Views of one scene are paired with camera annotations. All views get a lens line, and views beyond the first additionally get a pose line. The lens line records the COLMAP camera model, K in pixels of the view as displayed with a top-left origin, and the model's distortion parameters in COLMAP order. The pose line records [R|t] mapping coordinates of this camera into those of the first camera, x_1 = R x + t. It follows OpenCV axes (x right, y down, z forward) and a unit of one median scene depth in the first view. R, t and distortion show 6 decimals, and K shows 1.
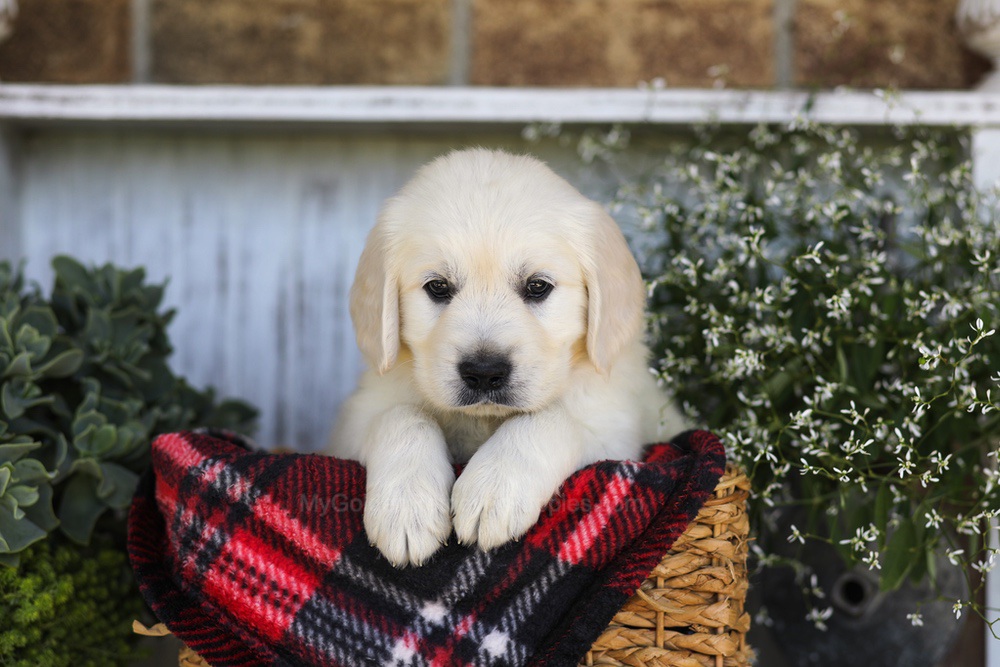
lens RADIAL K [[2694.3, 0, 500.0], [0, 2694.3, 333.5], [0, 0, 1]] dist [0.056697, 0.728729]
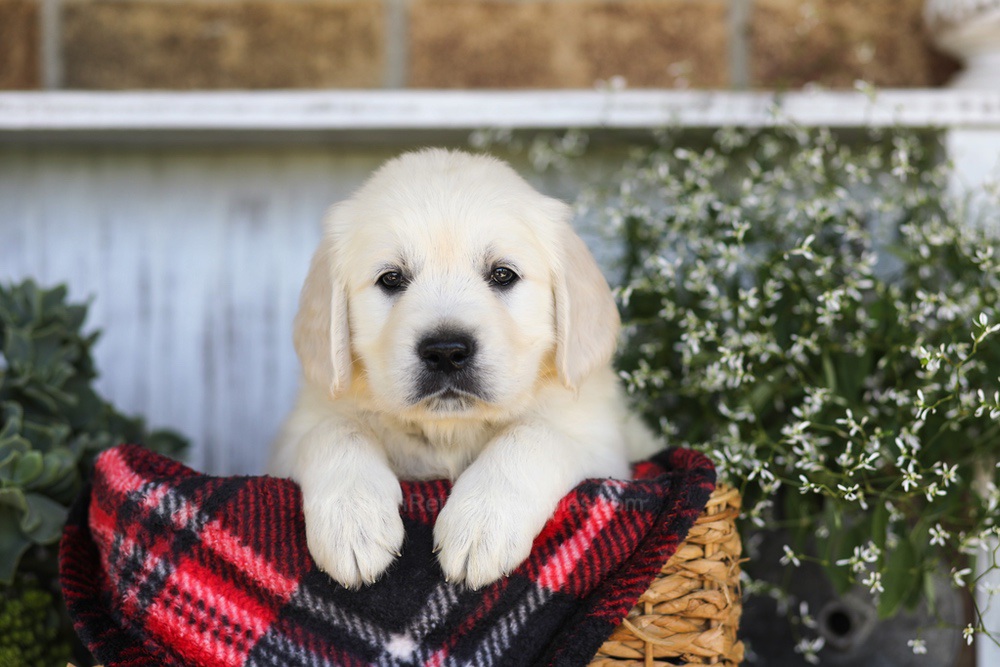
lens RADIAL K [[2694.3, 0, 500.0], [0, 2694.3, 333.5], [0, 0, 1]] dist [0.056697, 0.728729]
pose [[0.998736, -0.014644, 0.048077, -0.033426], [0.016092, 0.999424, -0.029867, 0.025608], [-0.047612, 0.030603, 0.998397, 0.086763]]
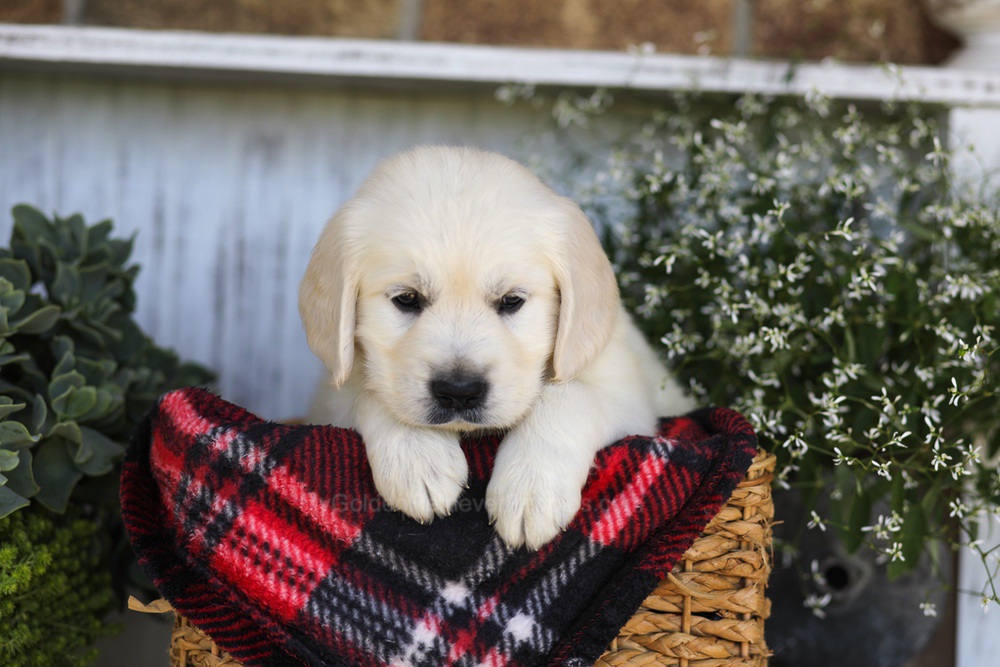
lens RADIAL K [[2694.3, 0, 500.0], [0, 2694.3, 333.5], [0, 0, 1]] dist [0.056697, 0.728729]
pose [[0.993117, 0.027468, 0.113862, -0.119272], [-0.028873, 0.999526, 0.010715, 0.001144], [-0.113513, -0.013929, 0.993439, 0.053724]]
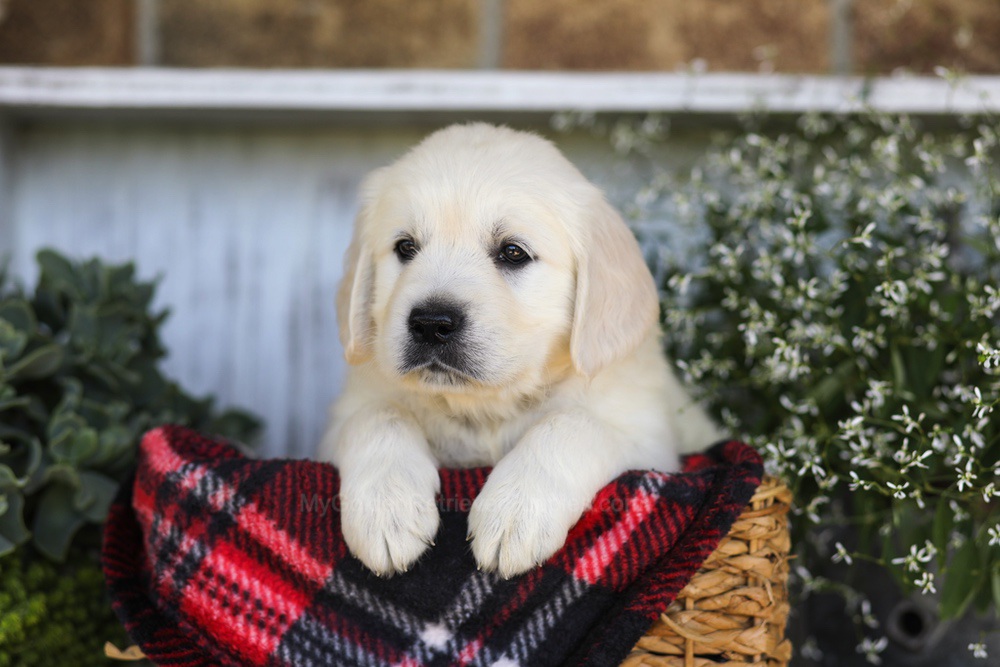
lens RADIAL K [[2694.3, 0, 500.0], [0, 2694.3, 333.5], [0, 0, 1]] dist [0.056697, 0.728729]
pose [[0.999474, 0.004466, -0.032107, 0.024974], [-0.005197, 0.999729, -0.022712, 0.023156], [0.031997, 0.022867, 0.999226, 0.101091]]
